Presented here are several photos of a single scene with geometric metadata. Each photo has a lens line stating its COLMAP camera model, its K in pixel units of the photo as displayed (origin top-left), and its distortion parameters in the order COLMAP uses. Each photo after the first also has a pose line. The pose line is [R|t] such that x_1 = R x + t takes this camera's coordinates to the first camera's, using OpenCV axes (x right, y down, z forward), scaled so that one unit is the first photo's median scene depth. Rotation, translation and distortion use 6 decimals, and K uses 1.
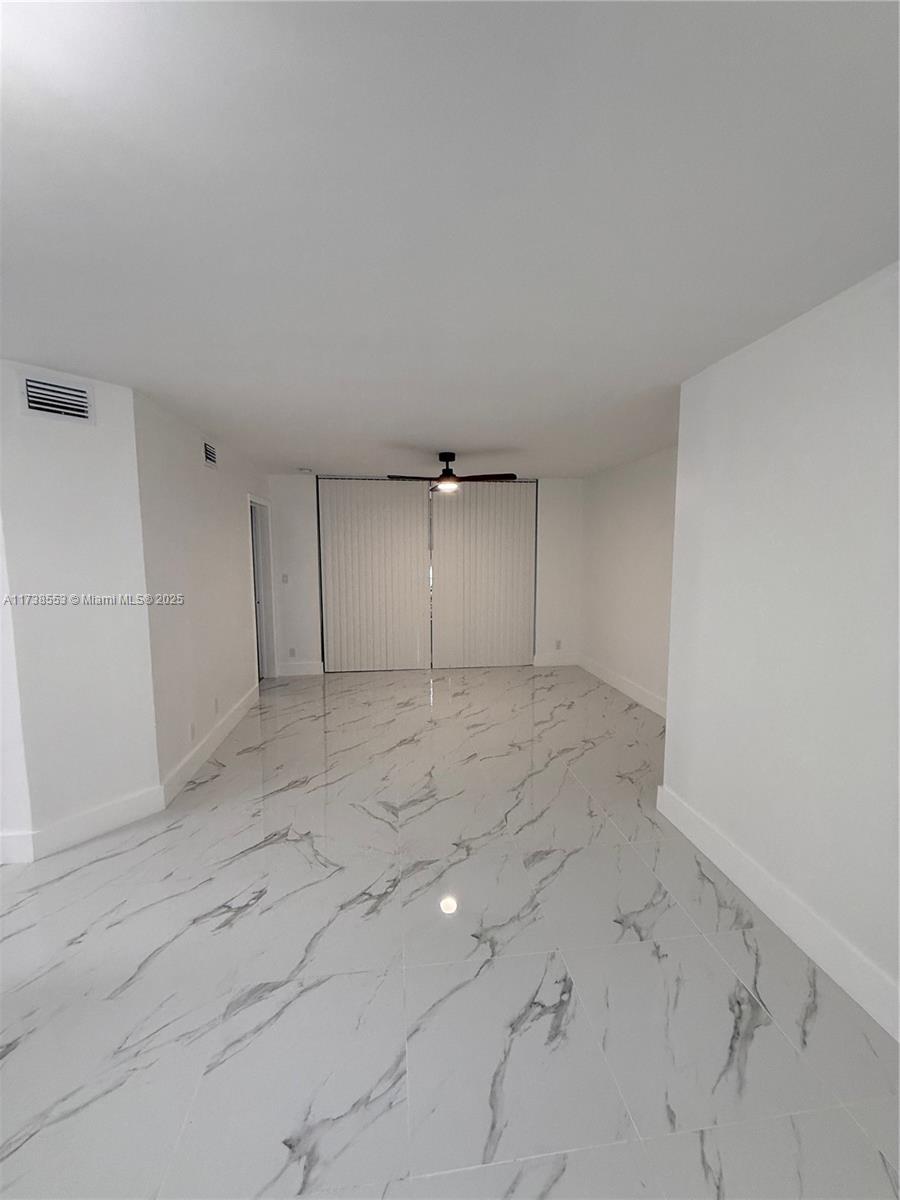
lens RADIAL K [[476.7, 0, 449.6], [0, 476.7, 602.4], [0, 0, 1]] dist [0.000134, -0.000494]
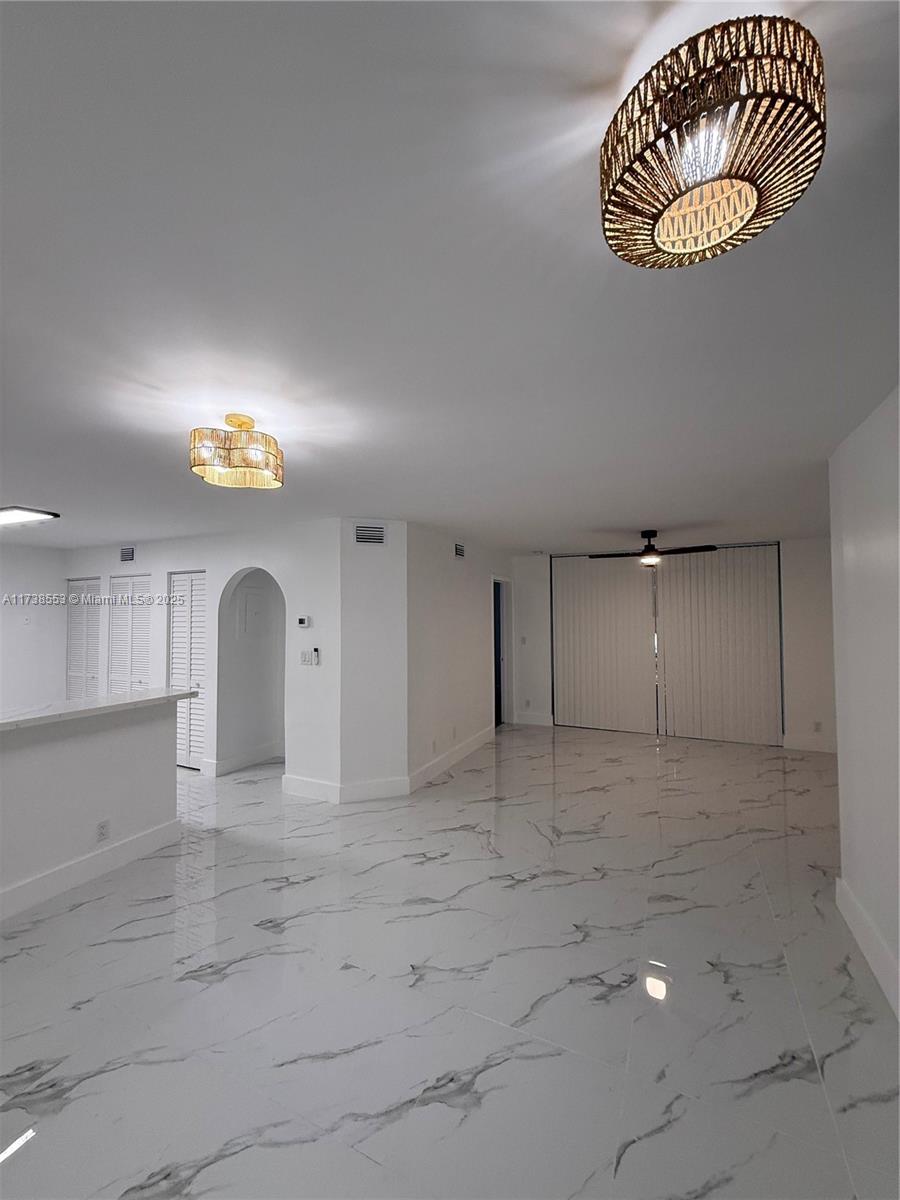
lens RADIAL K [[476.7, 0, 448.1], [0, 476.7, 605.6], [0, 0, 1]] dist [0.000134, -0.000494]
pose [[0.835562, -0.012399, -0.549256, 0.299495], [-0.057077, 0.992376, -0.109231, 0.008778], [0.546423, 0.122619, 0.828484, -0.212185]]
